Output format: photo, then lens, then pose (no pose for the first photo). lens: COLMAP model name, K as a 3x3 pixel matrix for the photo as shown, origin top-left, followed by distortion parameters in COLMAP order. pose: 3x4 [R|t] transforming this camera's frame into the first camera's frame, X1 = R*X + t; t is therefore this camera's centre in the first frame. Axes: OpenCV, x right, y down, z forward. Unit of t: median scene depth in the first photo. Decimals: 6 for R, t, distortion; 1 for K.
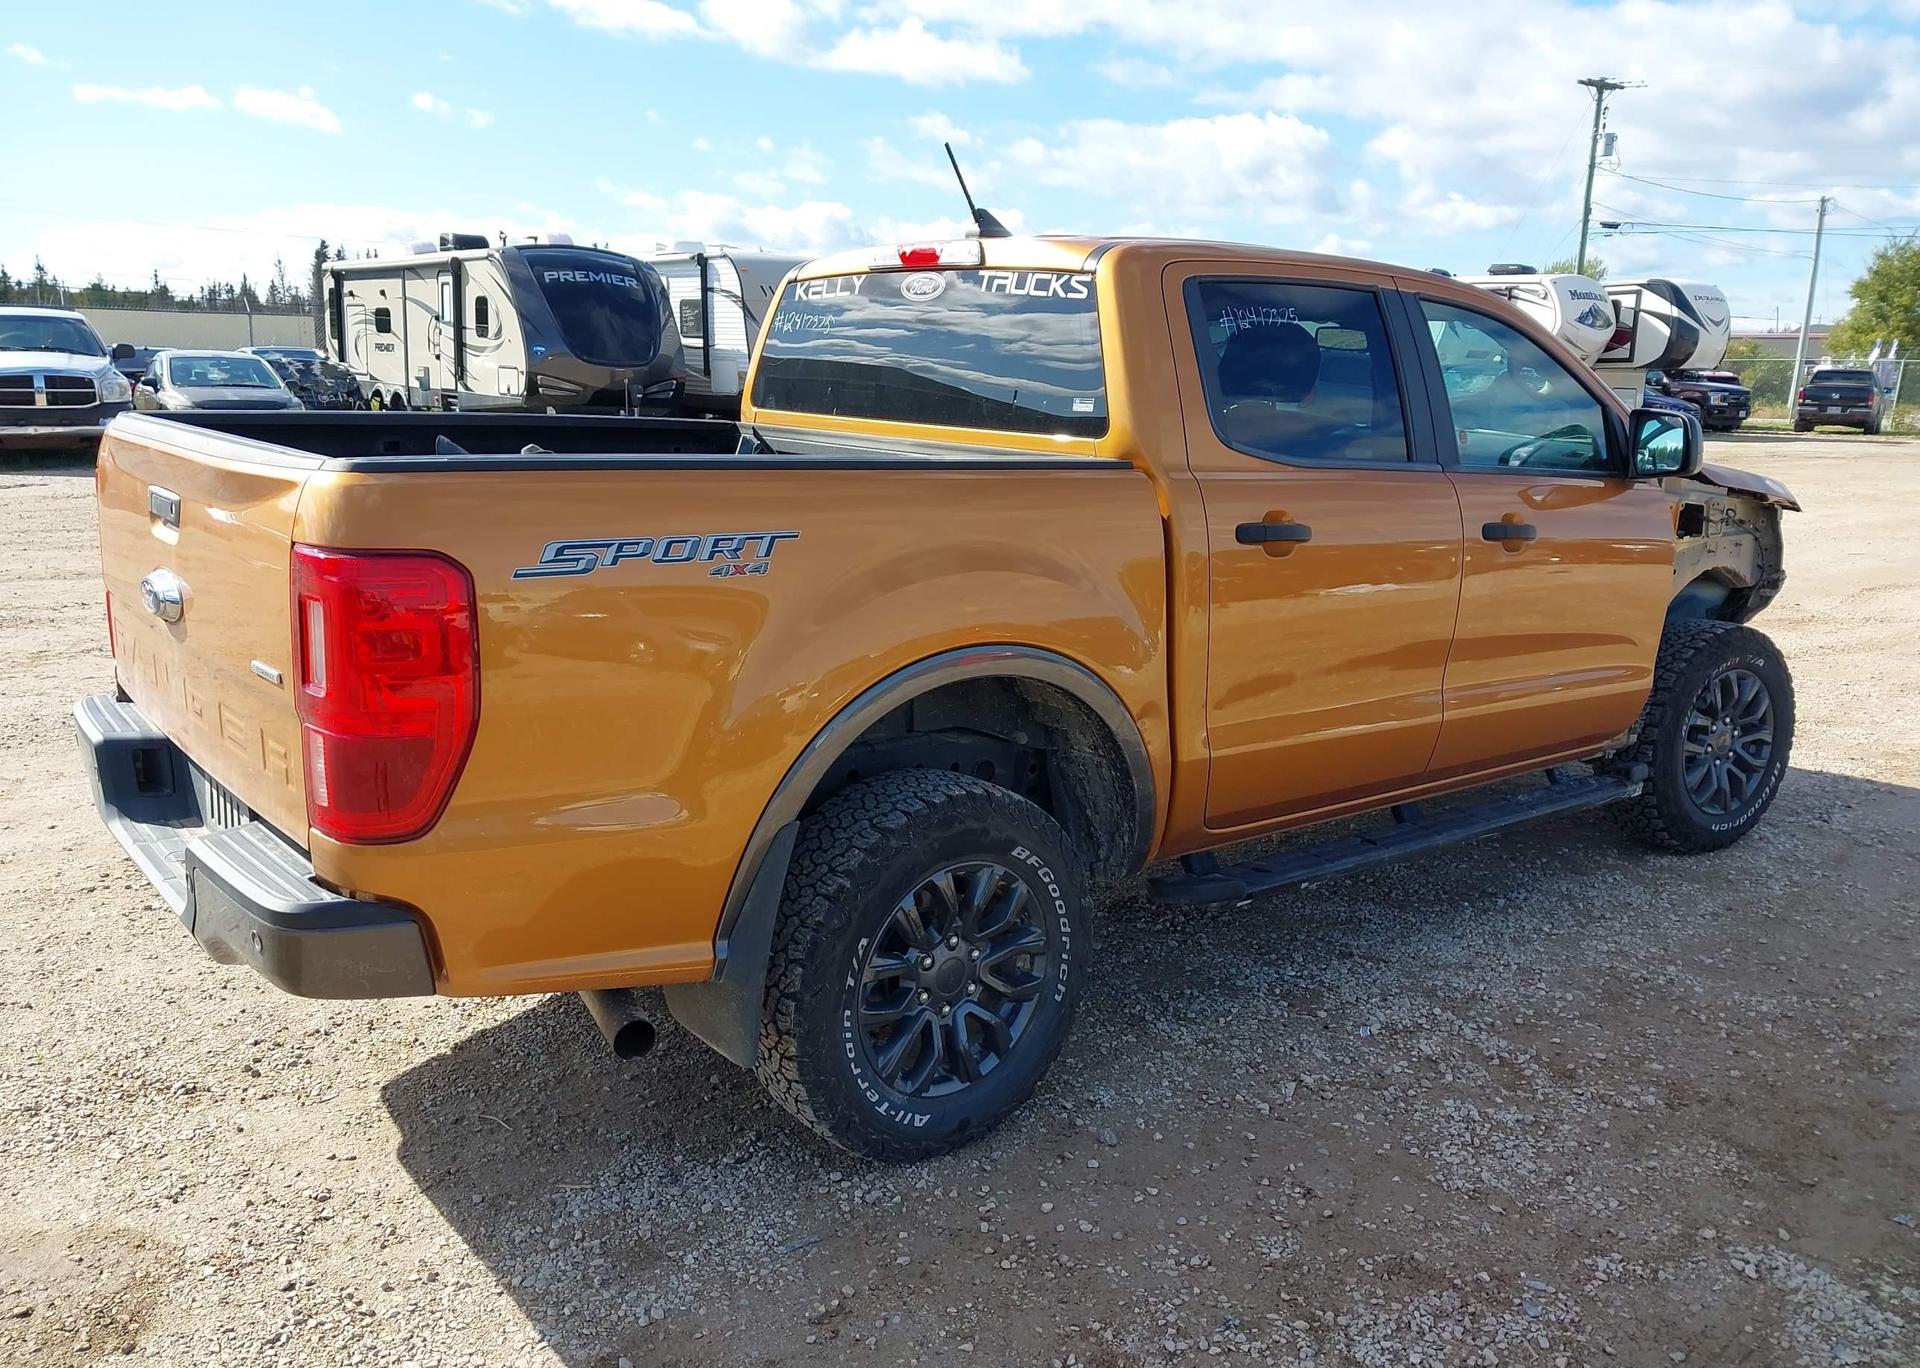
lens RADIAL K [[1513.2, 0, 944.4], [0, 1513.2, 678.9], [0, 0, 1]] dist [0.024239, -0.024504]
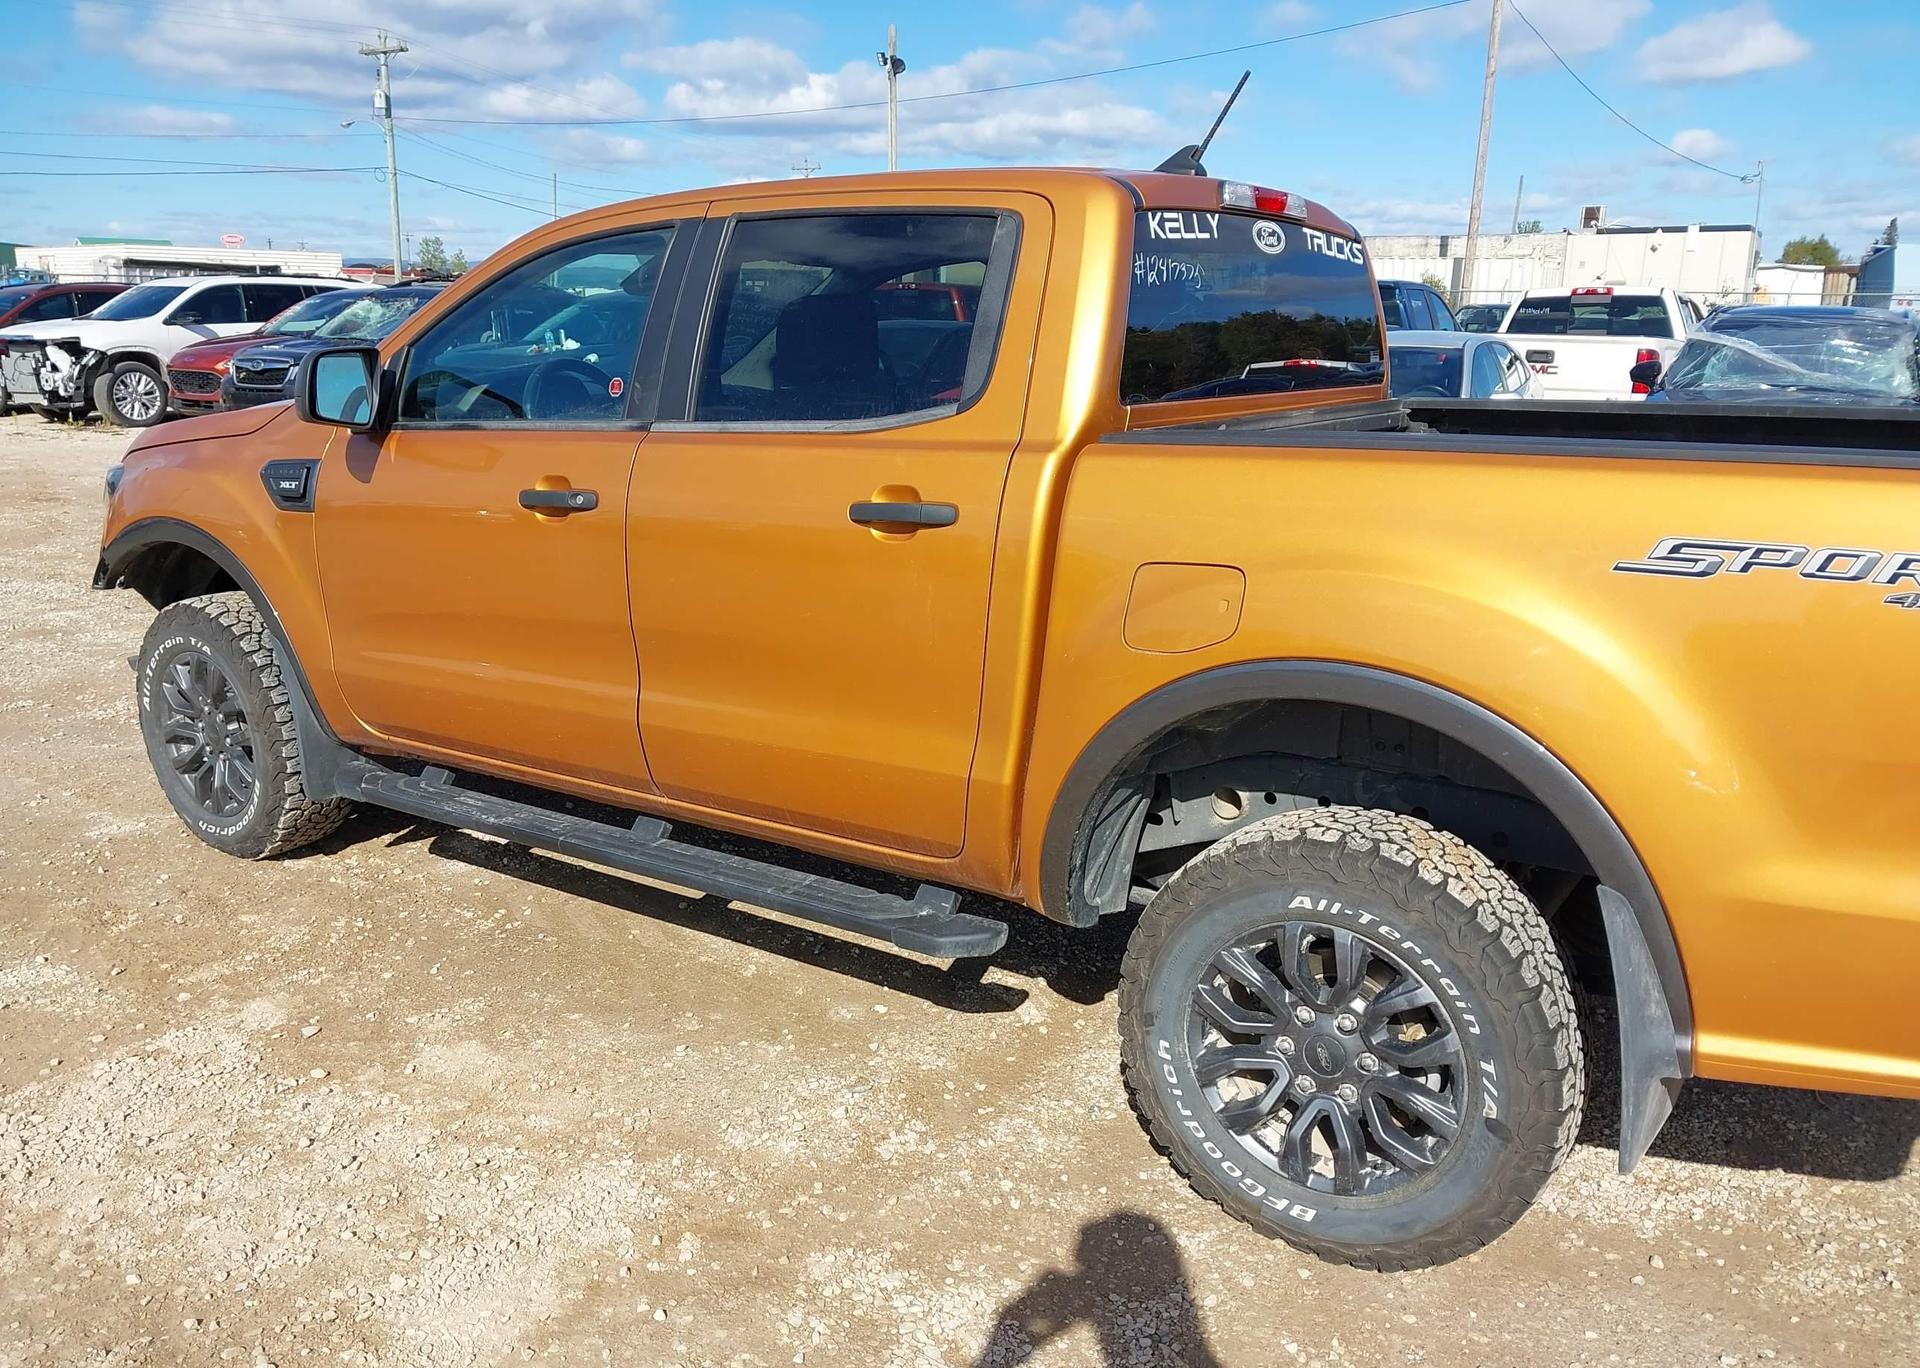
lens RADIAL K [[1513.2, 0, 927.6], [0, 1513.2, 713.6], [0, 0, 1]] dist [0.024239, -0.024504]
pose [[-0.295269, -0.269773, 0.916537, -0.743810], [0.181585, 0.925977, 0.331050, -0.296554], [-0.938000, 0.264178, -0.224425, 1.305224]]
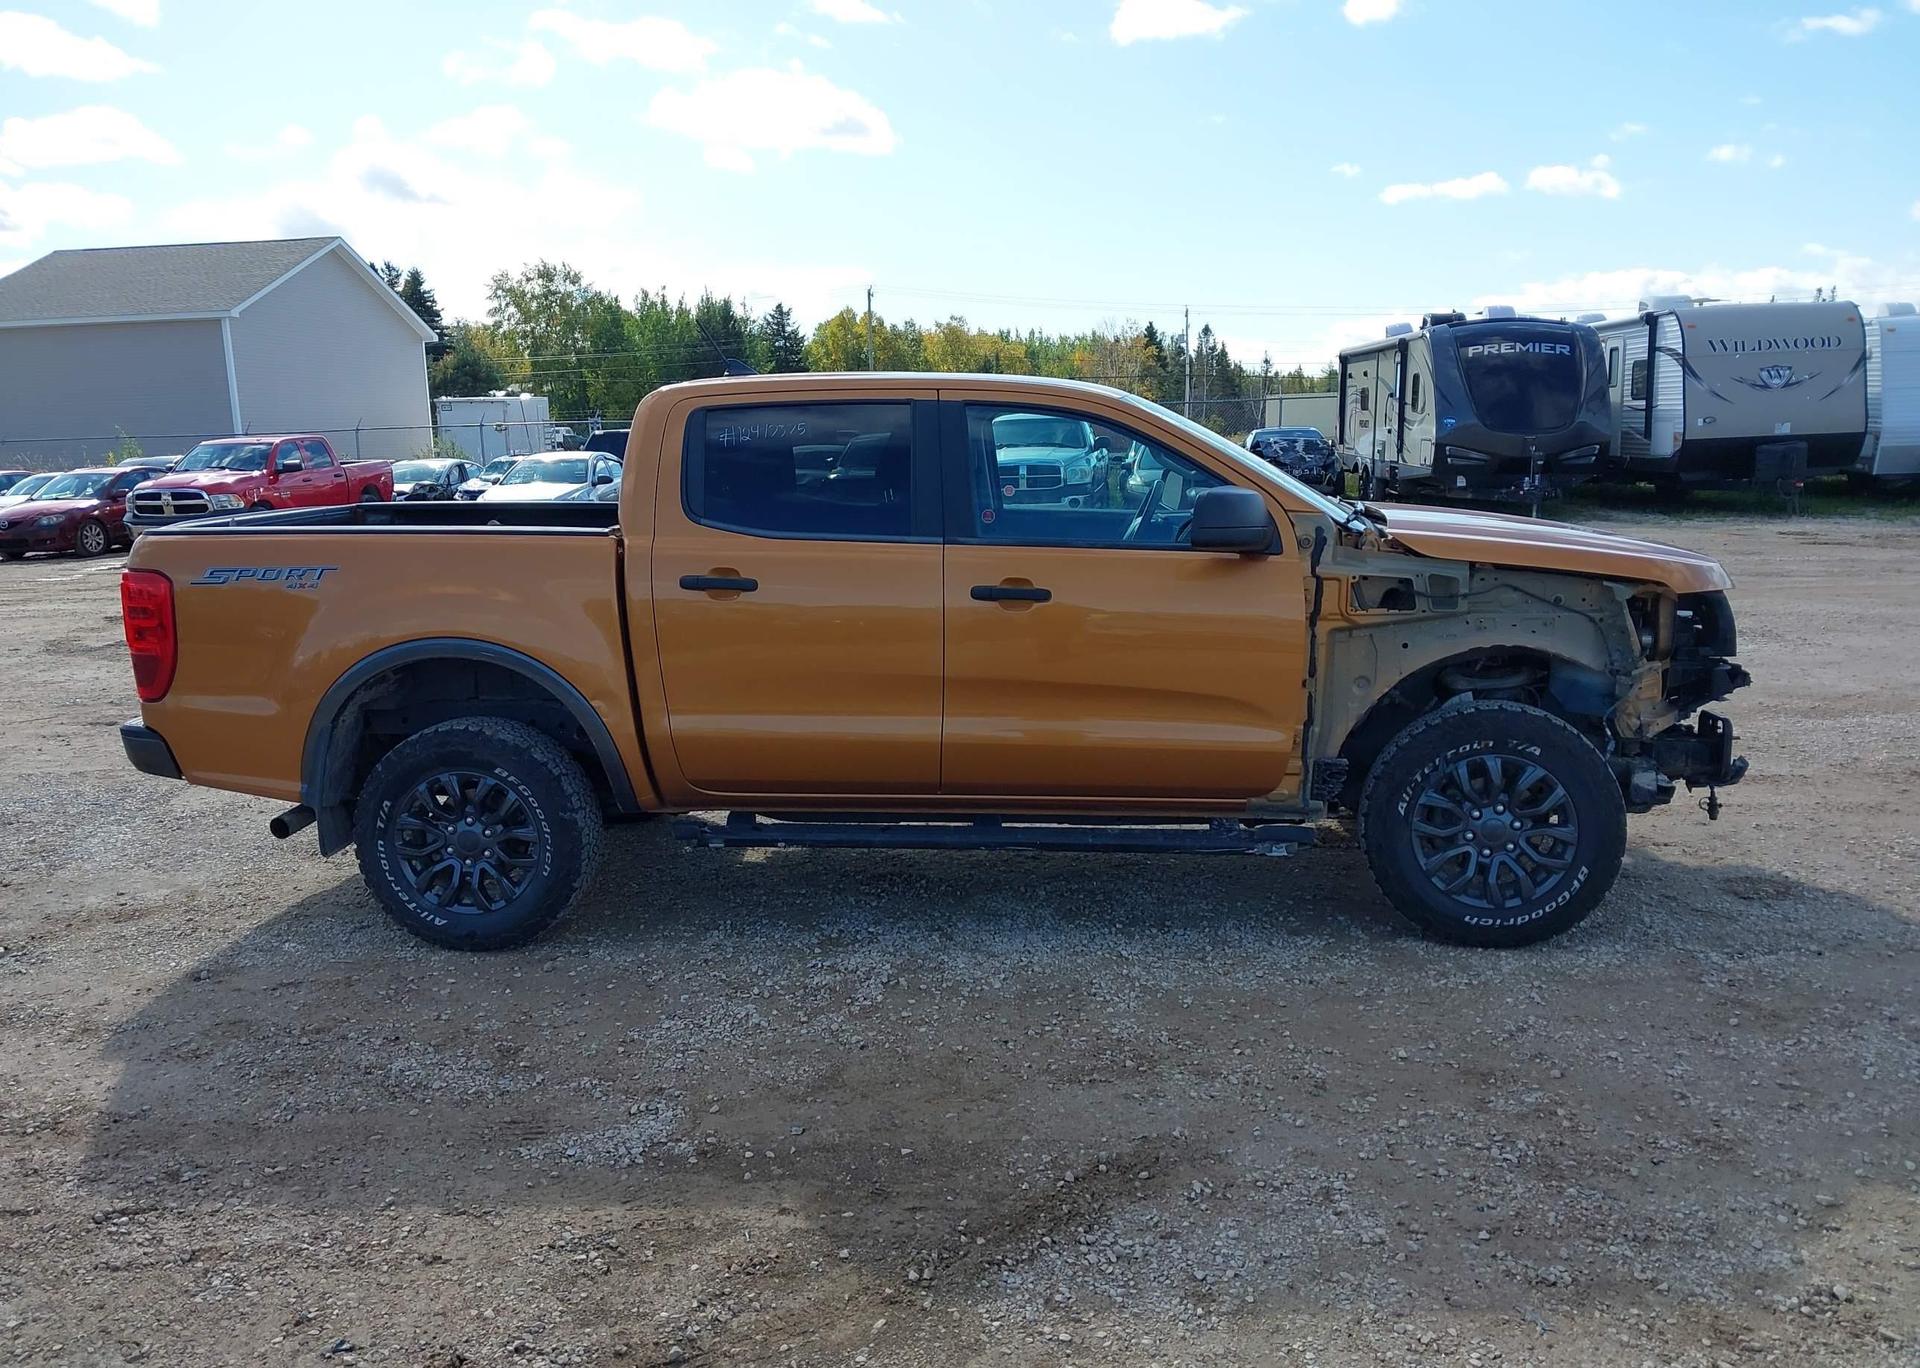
lens RADIAL K [[1503.9, 0, 944.4], [0, 1503.9, 689.9], [0, 0, 1]] dist [0.032639, -0.052445]
pose [[0.729333, 0.075950, -0.679930, 1.080110], [-0.099723, 0.995006, 0.004176, -0.018729], [0.676852, 0.064759, 0.733265, 0.098410]]
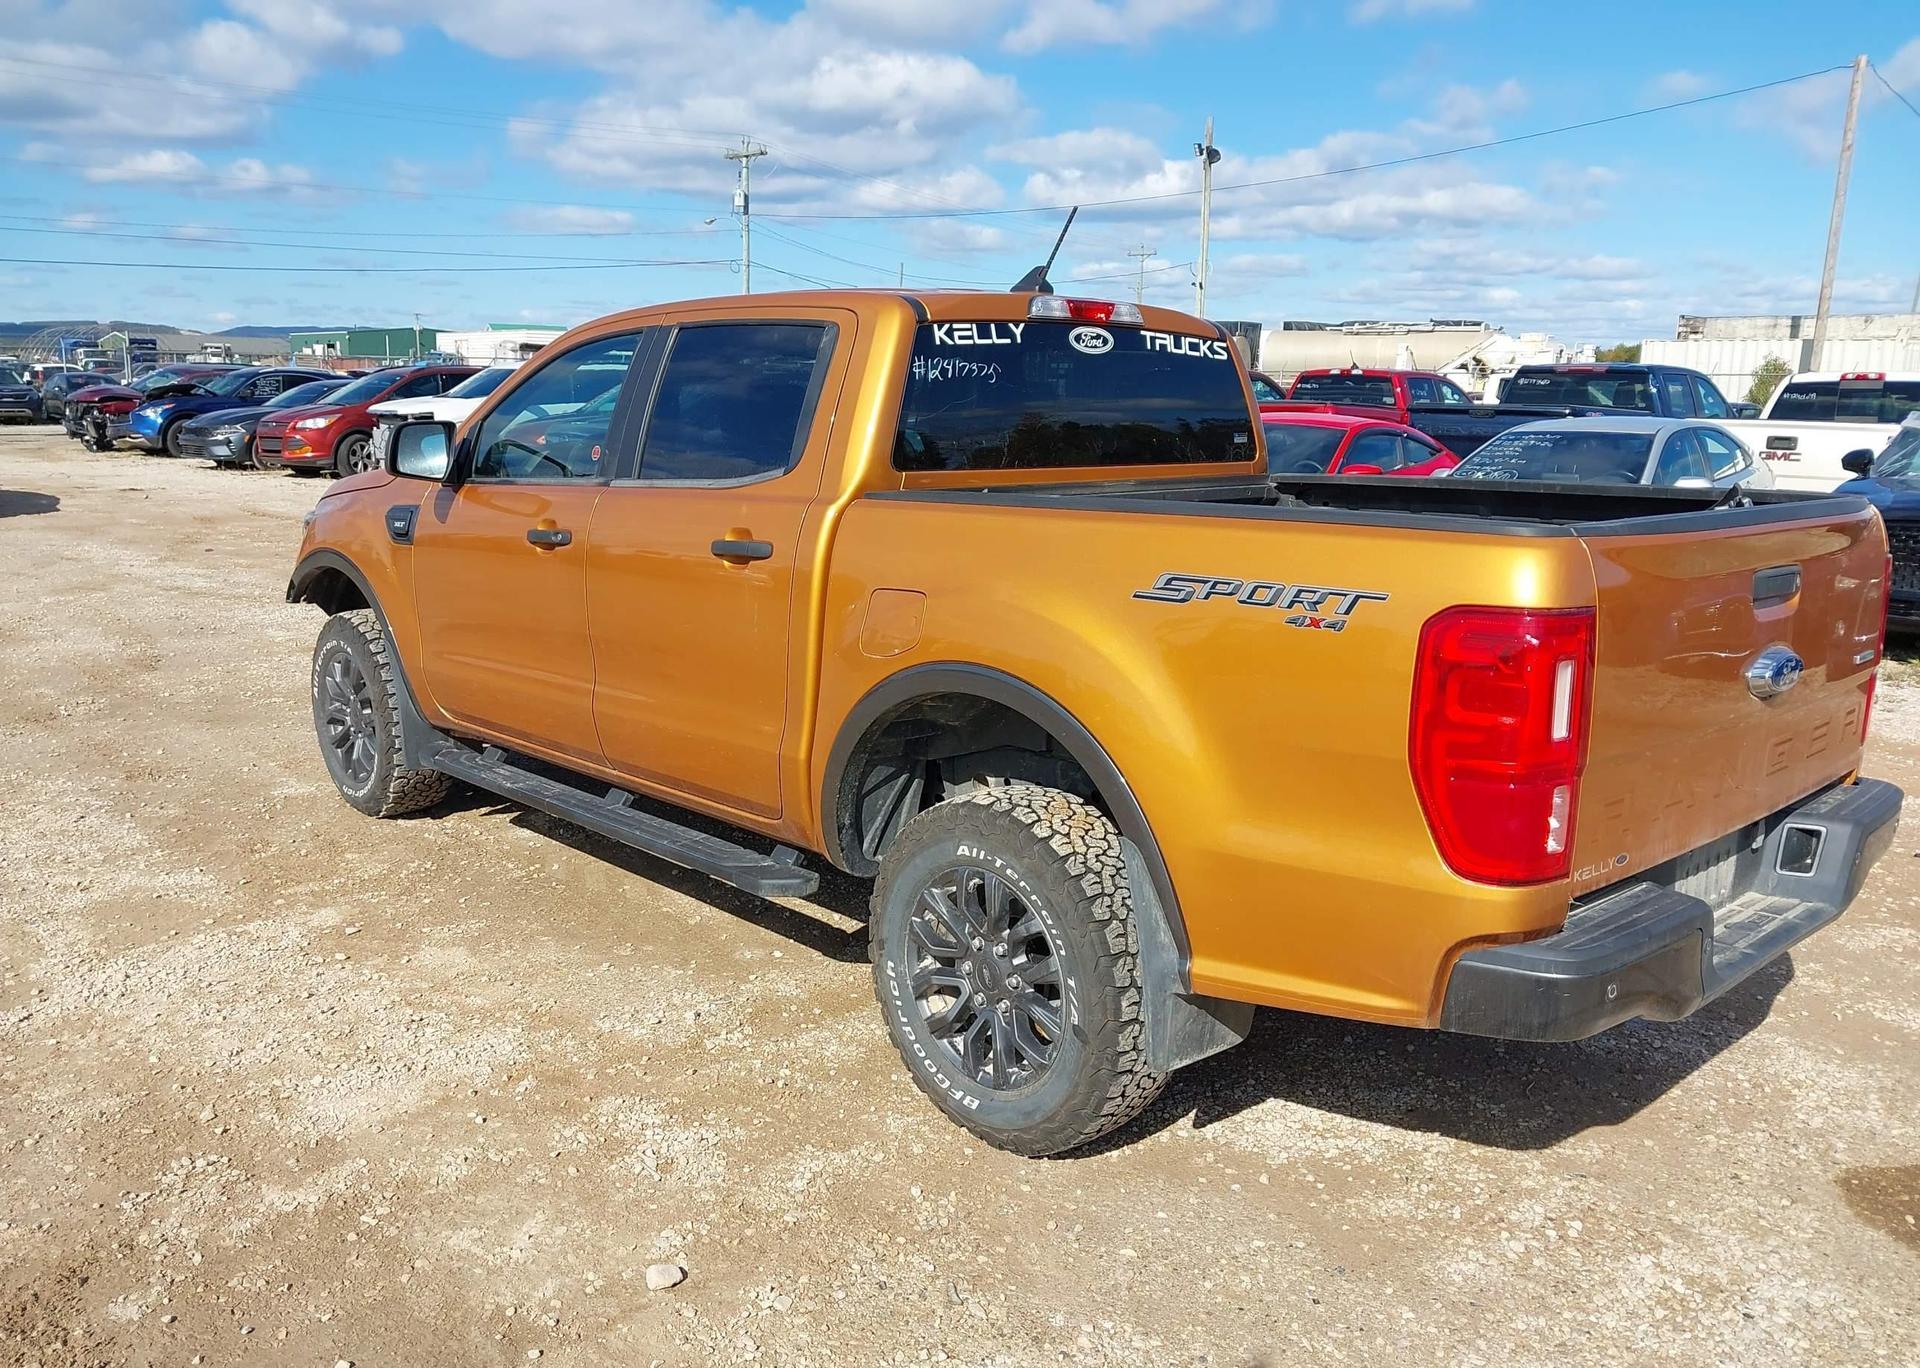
lens RADIAL K [[1513.2, 0, 927.0], [0, 1513.2, 705.1], [0, 0, 1]] dist [0.024239, -0.024504]
pose [[-0.081689, -0.227911, 0.970249, -0.989506], [0.190011, 0.952086, 0.239642, -0.262732], [-0.978378, 0.203934, -0.034469, 1.082381]]
